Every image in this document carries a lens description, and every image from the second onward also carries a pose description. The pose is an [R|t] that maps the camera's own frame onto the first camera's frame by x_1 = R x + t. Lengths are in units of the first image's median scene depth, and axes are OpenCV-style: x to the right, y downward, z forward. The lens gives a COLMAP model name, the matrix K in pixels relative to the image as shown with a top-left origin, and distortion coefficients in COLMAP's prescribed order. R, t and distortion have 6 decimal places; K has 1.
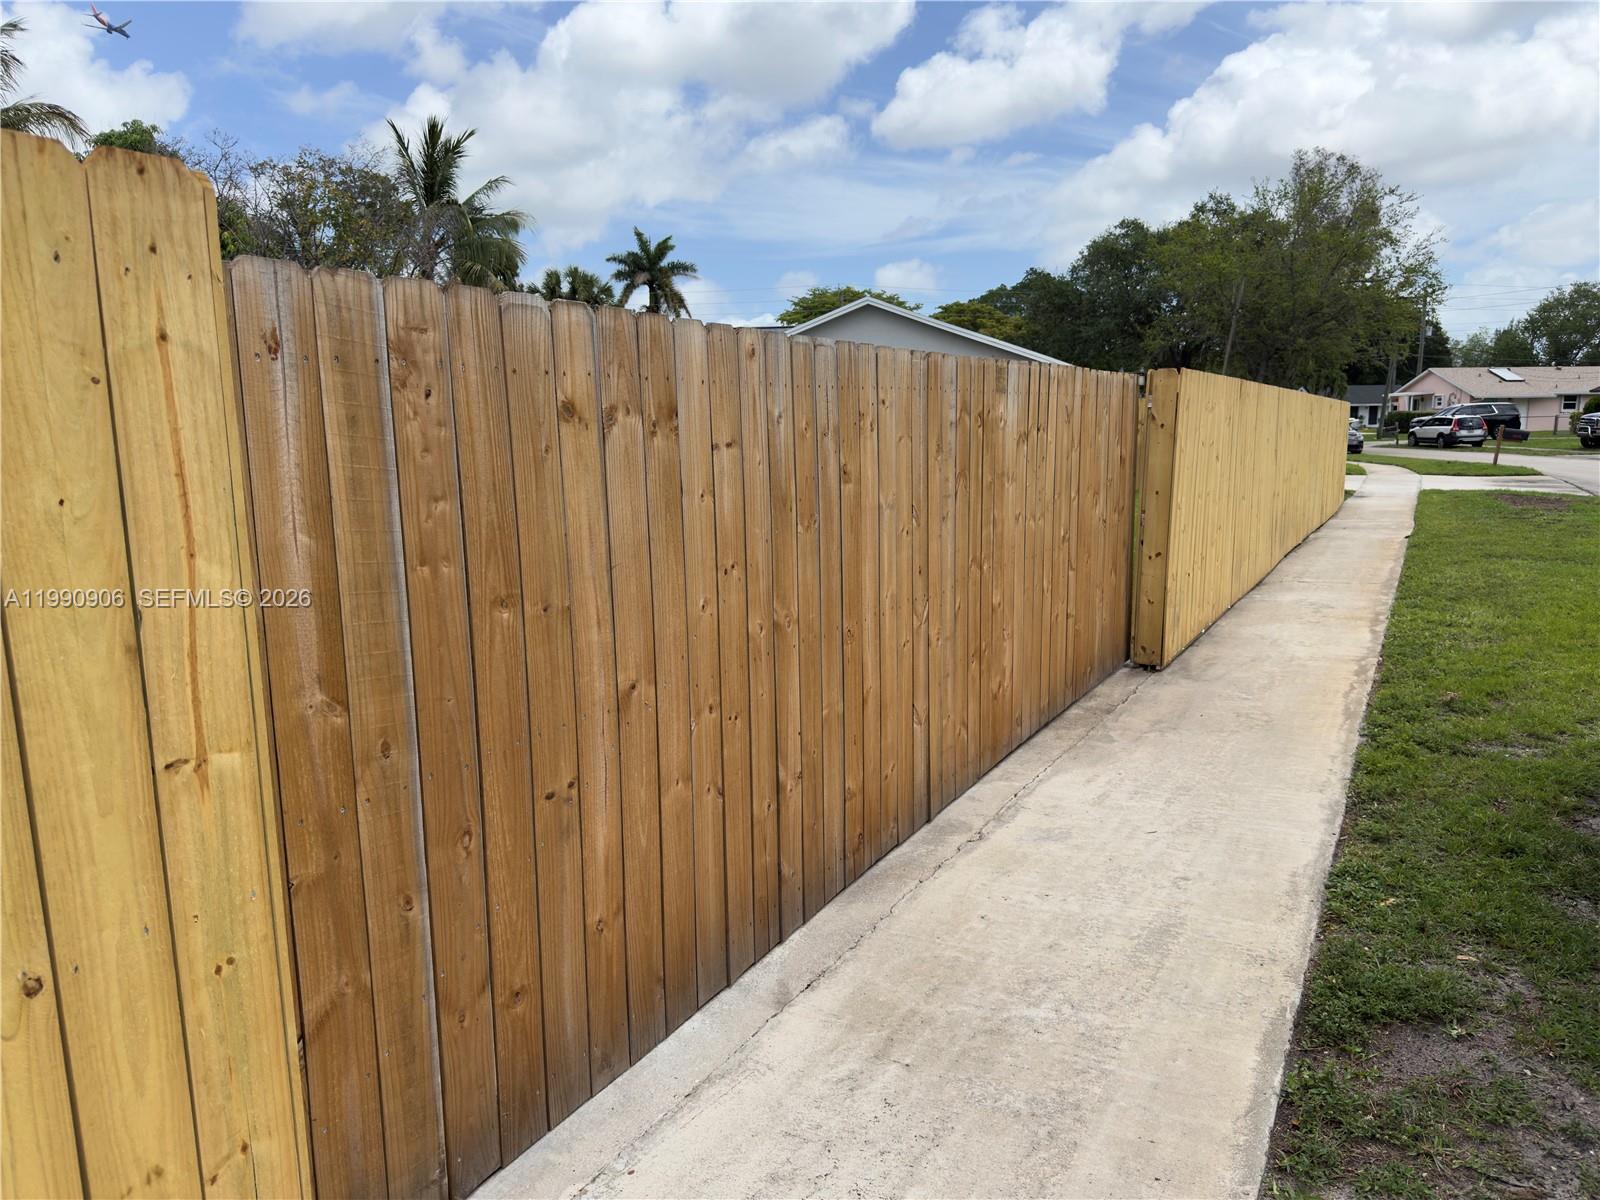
lens RADIAL K [[1109.7, 0, 838.1], [0, 1109.7, 606.8], [0, 0, 1]] dist [0.089578, -0.121404]
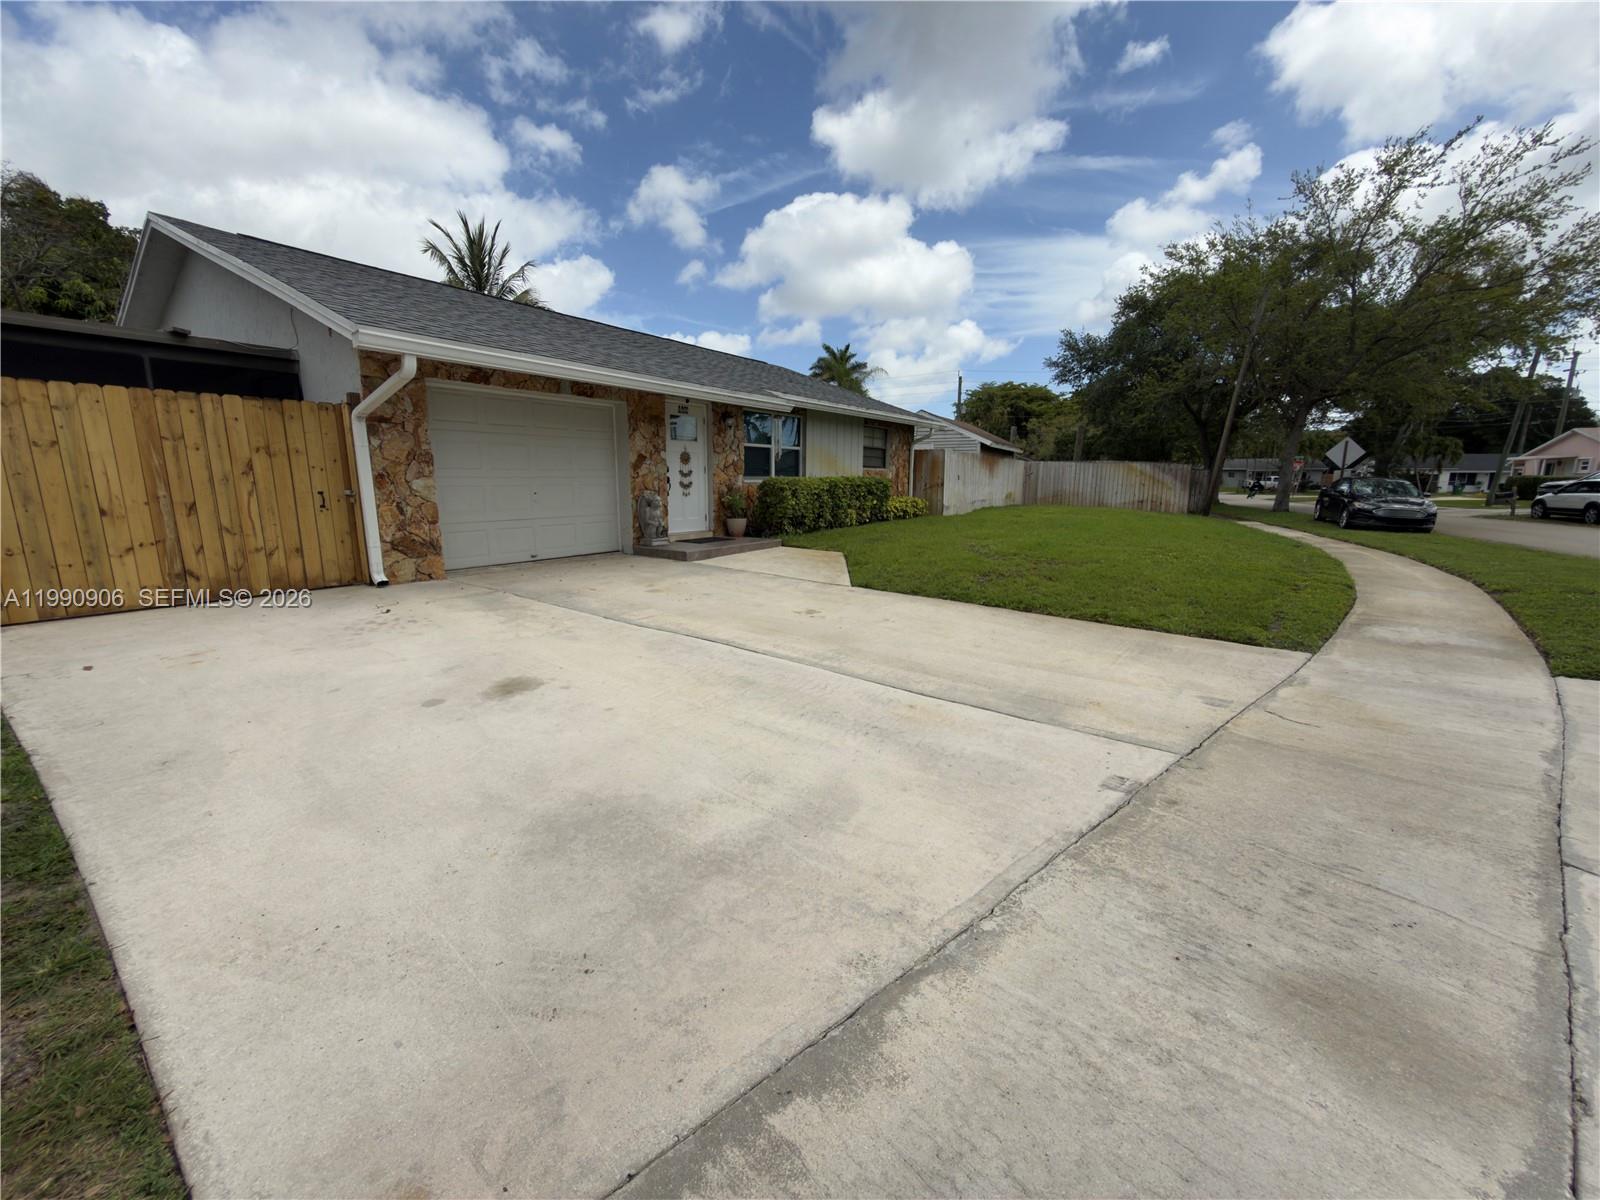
lens RADIAL K [[634.5, 0, 800.0], [0, 634.5, 600.0], [0, 0, 1]] dist [0.000330, -0.000186]
pose [[0.924549, 0.086868, -0.371030, 0.195257], [-0.077743, 0.996190, 0.039511, -0.060305], [0.373048, -0.007685, 0.927780, 0.381304]]
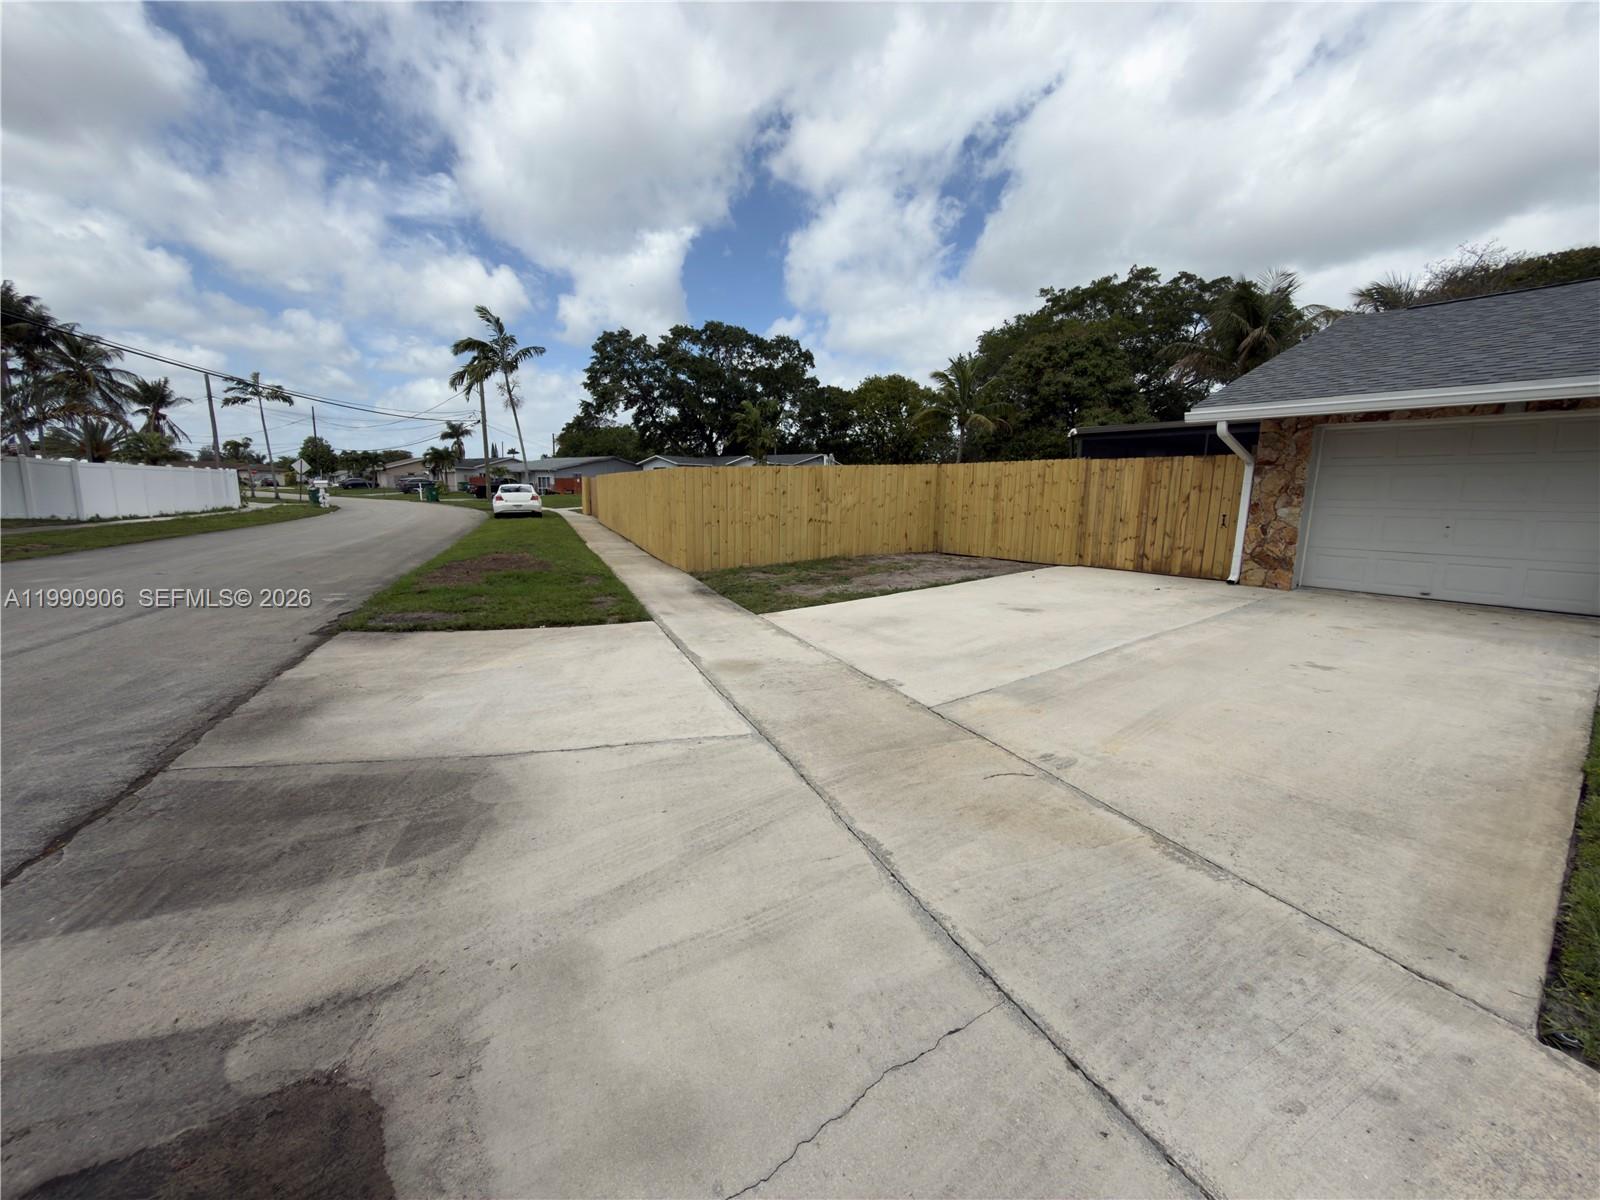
lens RADIAL K [[634.5, 0, 800.0], [0, 634.5, 600.0], [0, 0, 1]] dist [0.000330, -0.000186]
pose [[-0.643290, 0.130088, -0.754490, 0.275196], [-0.136452, 0.950202, 0.280173, -0.079191], [0.753365, 0.283184, -0.593504, 0.478728]]
